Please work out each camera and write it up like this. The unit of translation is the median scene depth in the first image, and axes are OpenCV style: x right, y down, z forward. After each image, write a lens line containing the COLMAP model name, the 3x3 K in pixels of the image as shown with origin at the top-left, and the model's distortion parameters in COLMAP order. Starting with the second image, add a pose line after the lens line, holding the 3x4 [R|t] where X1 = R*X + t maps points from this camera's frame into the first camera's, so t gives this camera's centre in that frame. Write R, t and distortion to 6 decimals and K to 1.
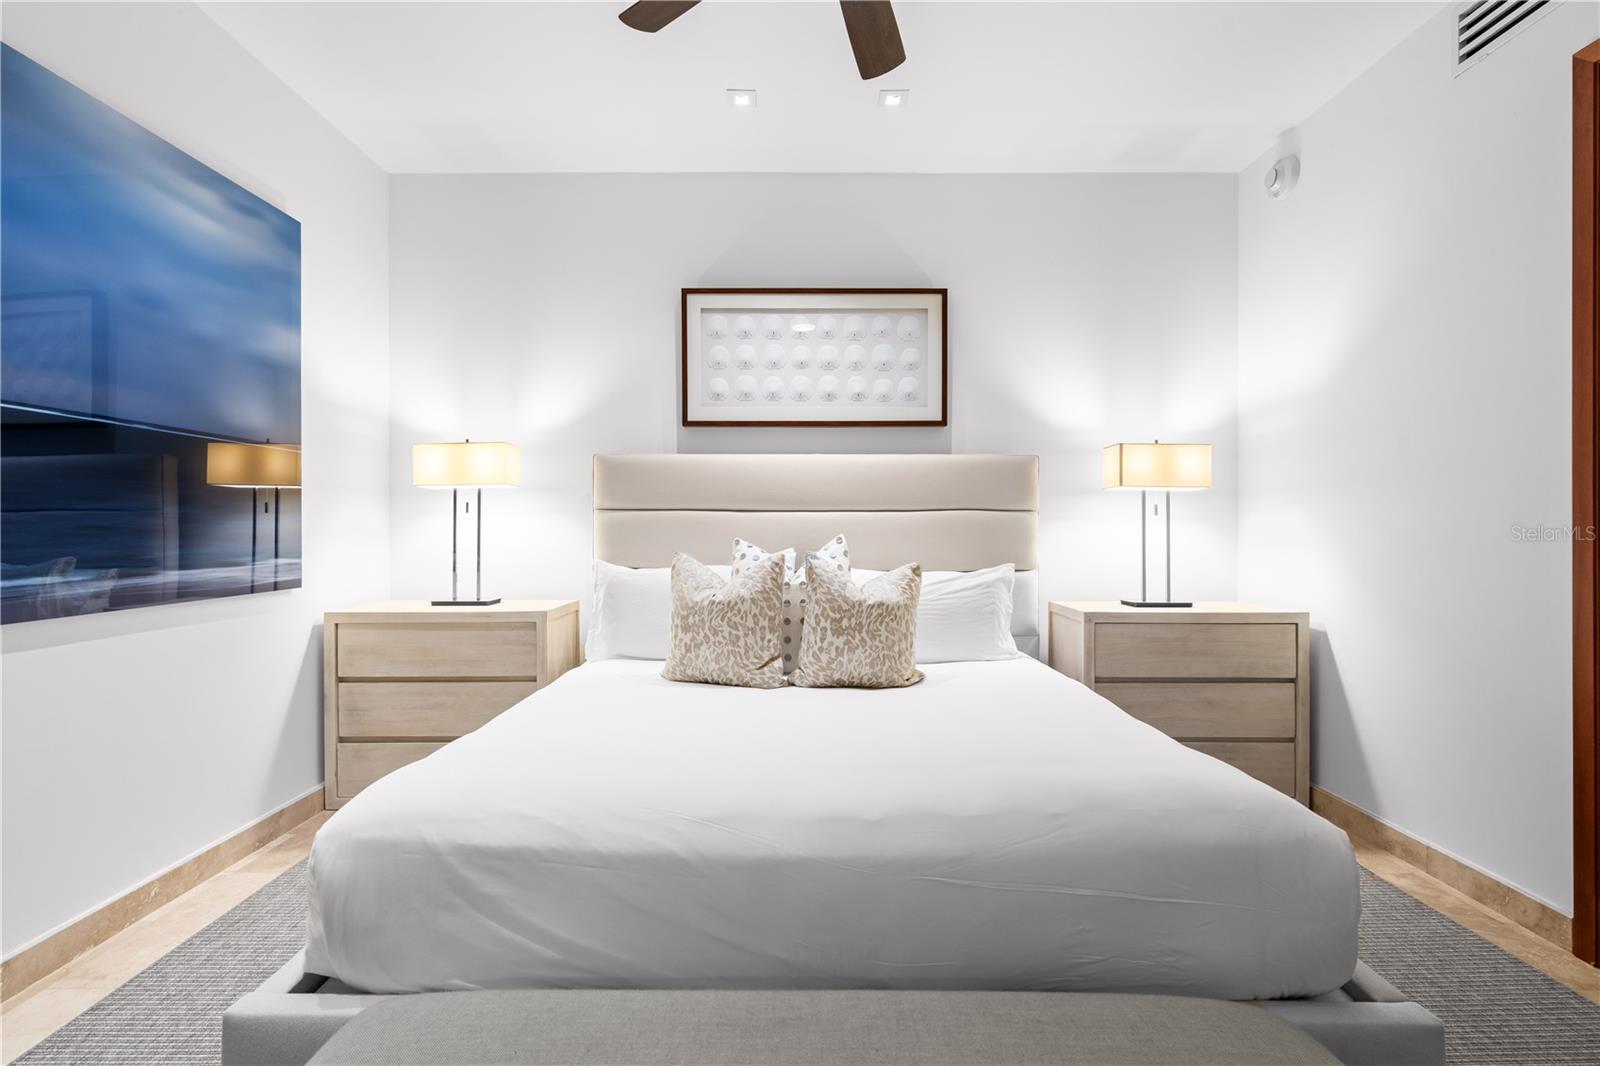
lens RADIAL K [[724.4, 0, 803.5], [0, 724.4, 535.2], [0, 0, 1]] dist [-0.003663, 0.000090]
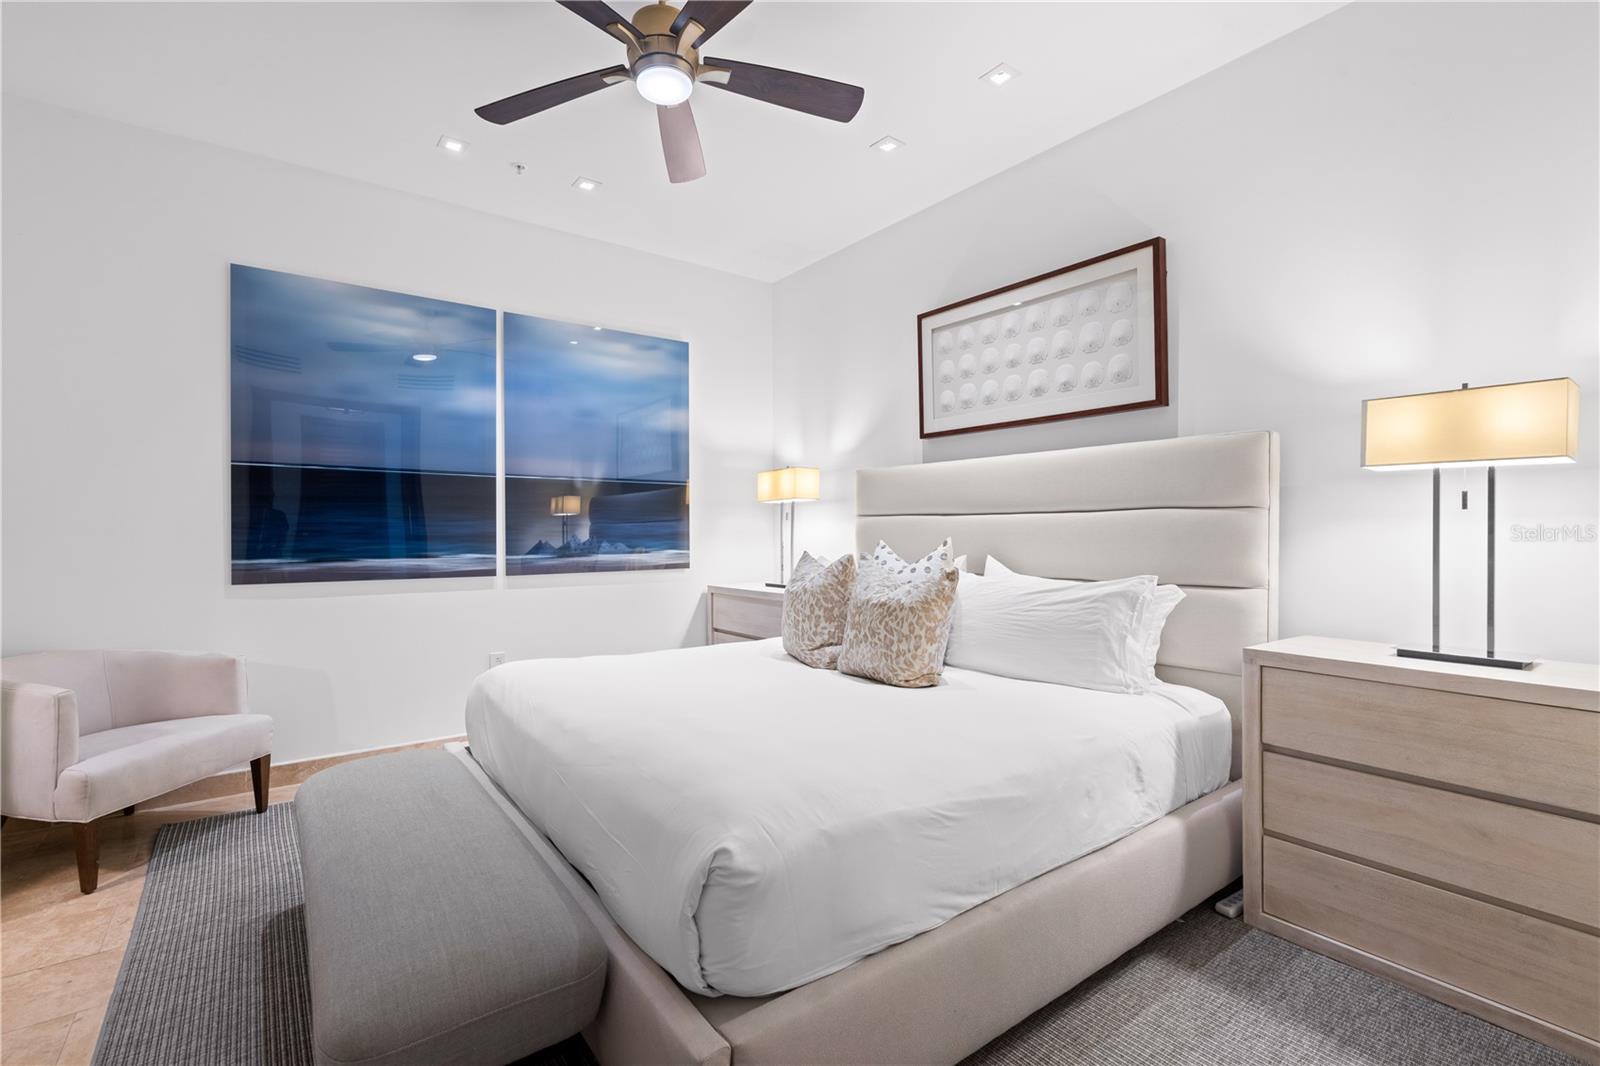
lens RADIAL K [[724.4, 0, 803.5], [0, 724.4, 535.2], [0, 0, 1]] dist [-0.003663, 0.000090]
pose [[0.596104, 0.003327, -0.802900, 0.671482], [-0.005013, 0.999987, 0.000422, -0.003519], [0.802892, 0.003773, 0.596113, 0.214236]]
